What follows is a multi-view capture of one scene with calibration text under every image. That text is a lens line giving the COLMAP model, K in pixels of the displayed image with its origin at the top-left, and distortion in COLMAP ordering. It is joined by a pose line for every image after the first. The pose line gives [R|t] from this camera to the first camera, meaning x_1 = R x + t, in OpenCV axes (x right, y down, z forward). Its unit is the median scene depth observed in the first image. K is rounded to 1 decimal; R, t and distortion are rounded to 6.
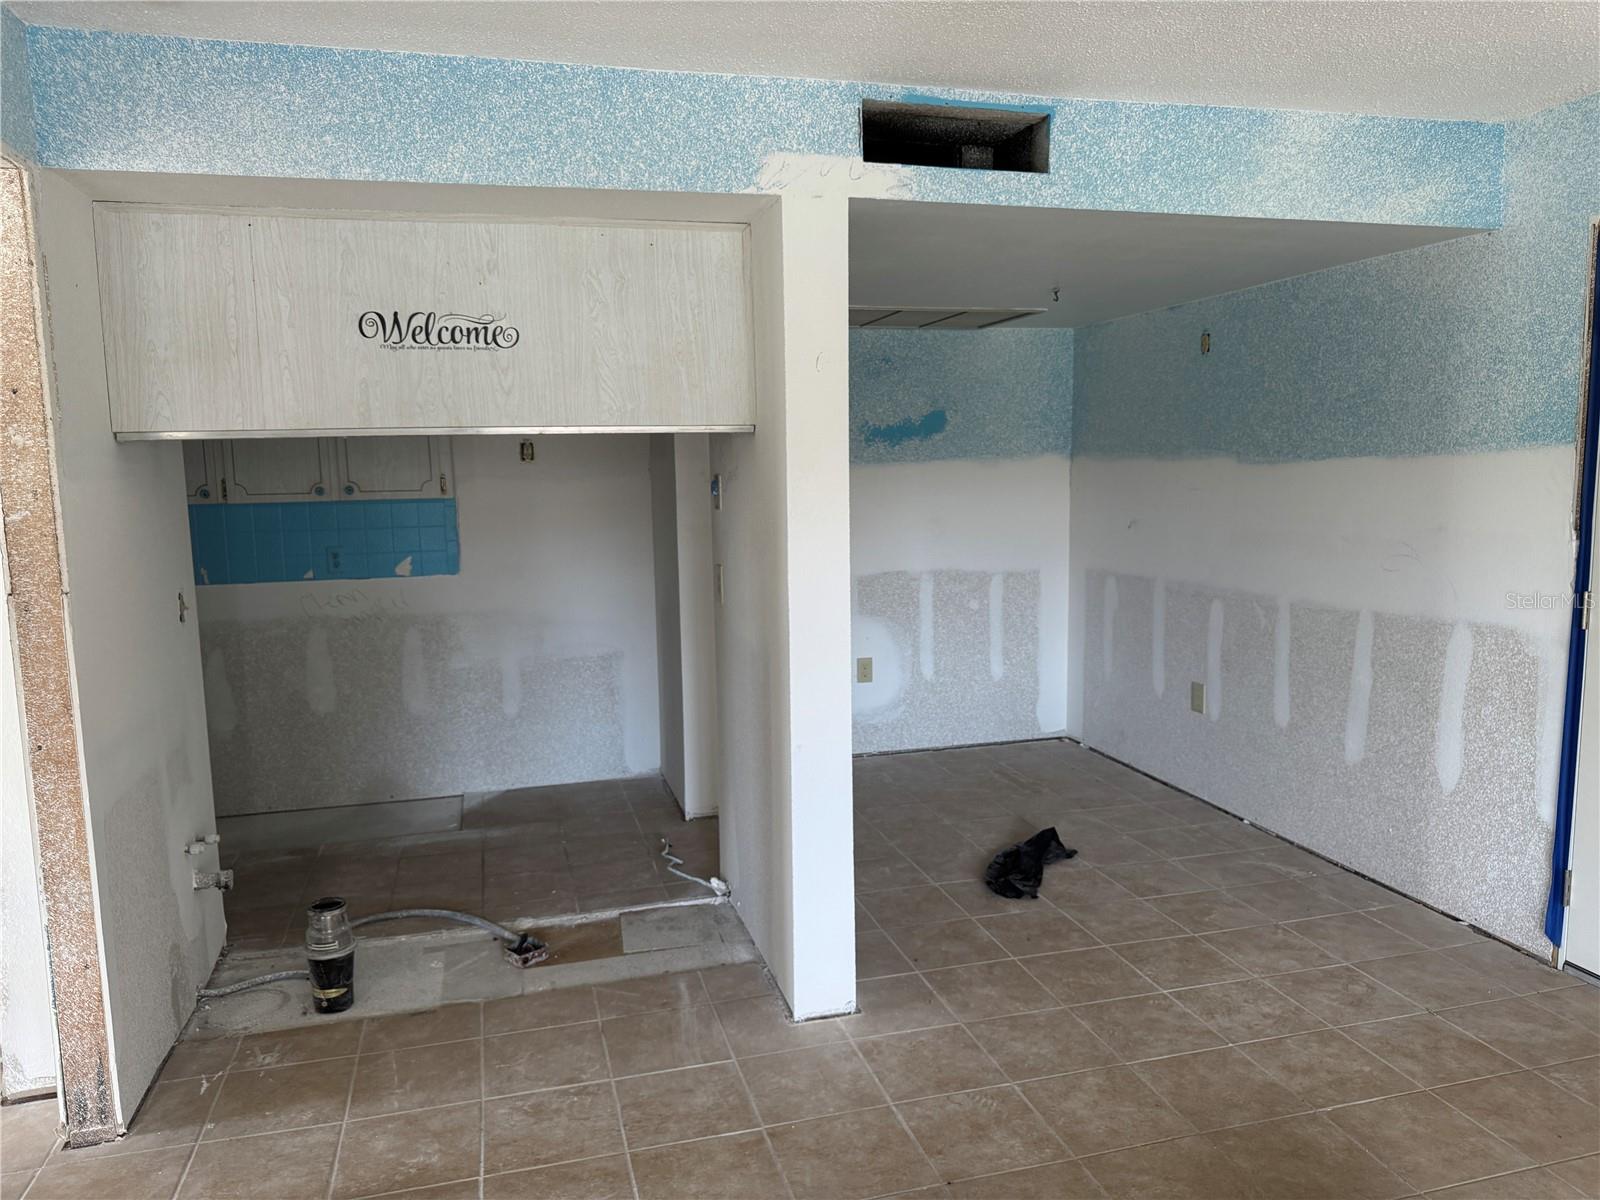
lens RADIAL K [[1134.0, 0, 799.4], [0, 1134.0, 600.6], [0, 0, 1]] dist [0.055907, -0.066356]
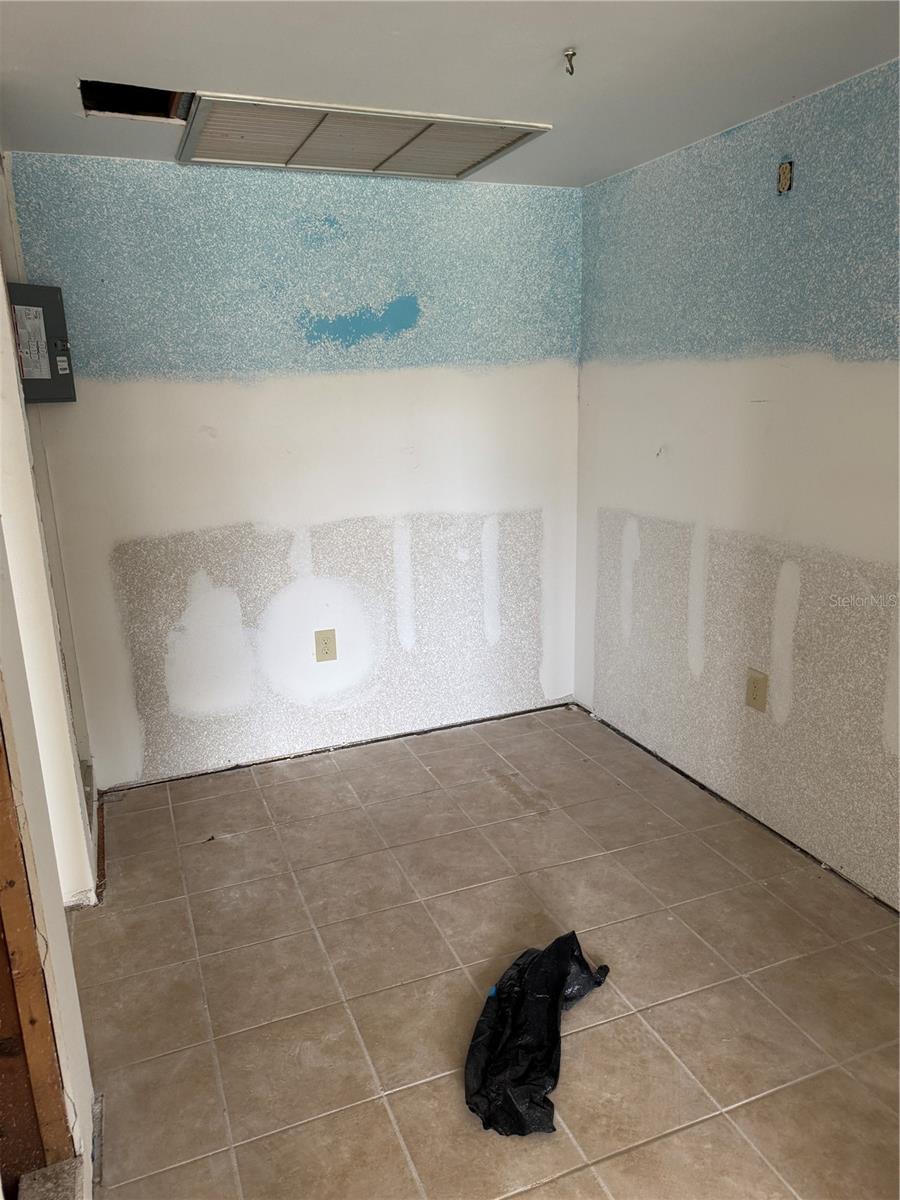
lens RADIAL K [[850.5, 0, 467.4], [0, 850.5, 626.6], [0, 0, 1]] dist [0.055907, -0.066356]
pose [[0.991203, -0.043174, 0.125114, 0.082184], [0.023777, 0.988007, 0.152564, -0.039077], [-0.130200, -0.148247, 0.980342, 0.416203]]
